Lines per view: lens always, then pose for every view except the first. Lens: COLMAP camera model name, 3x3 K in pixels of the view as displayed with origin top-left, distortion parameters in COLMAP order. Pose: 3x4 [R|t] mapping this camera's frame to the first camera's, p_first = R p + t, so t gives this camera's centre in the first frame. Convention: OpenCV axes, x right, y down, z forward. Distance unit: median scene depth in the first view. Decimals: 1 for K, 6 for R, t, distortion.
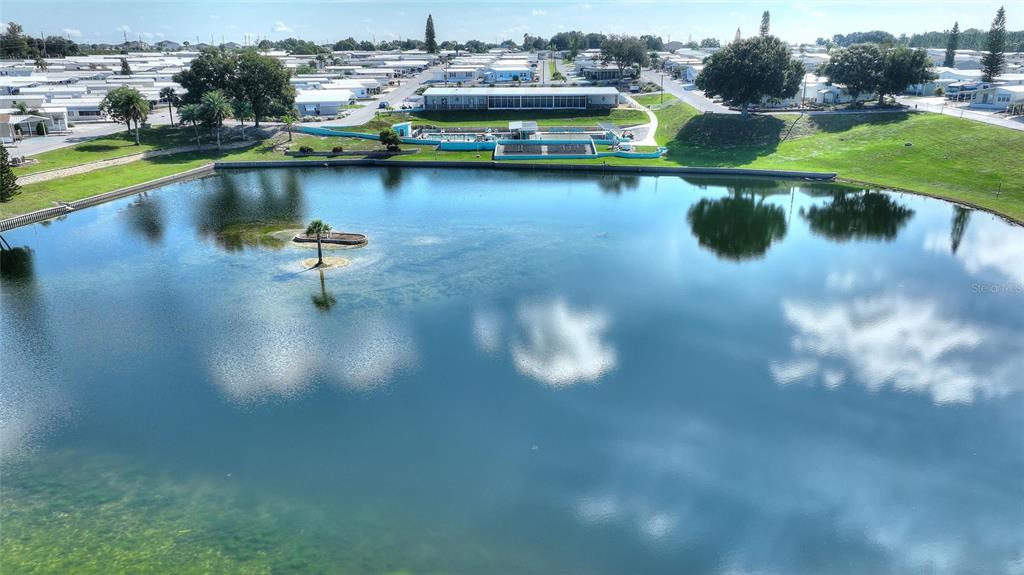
lens RADIAL K [[733.5, 0, 512.0], [0, 733.5, 287.5], [0, 0, 1]] dist [0.020386, 0.002643]
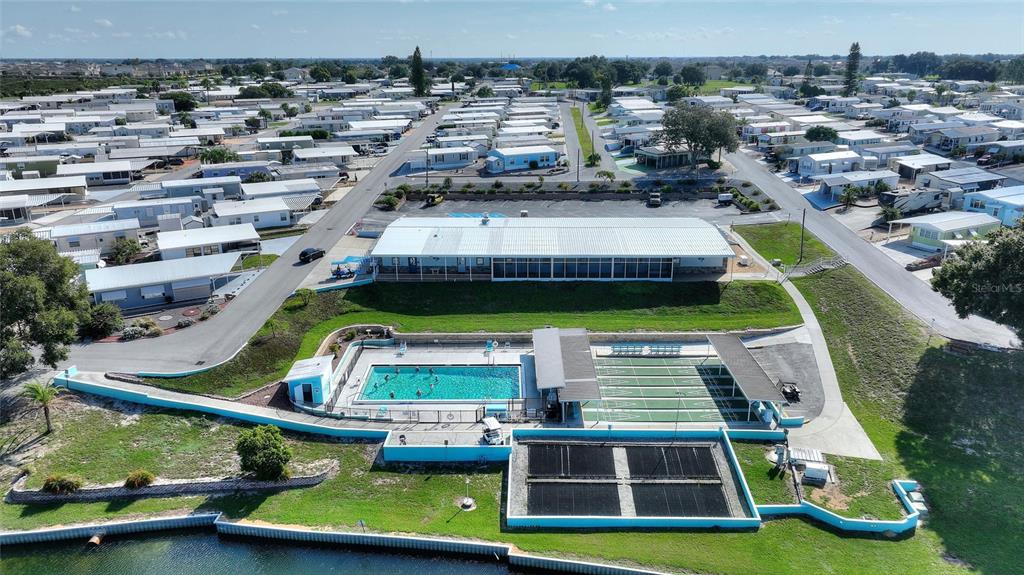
lens RADIAL K [[733.5, 0, 512.0], [0, 733.5, 287.5], [0, 0, 1]] dist [0.020386, 0.002643]
pose [[0.999985, 0.002574, -0.004761, -0.015300], [-0.002566, 0.999995, 0.001560, -0.241189], [0.004765, -0.001548, 0.999987, 0.460824]]
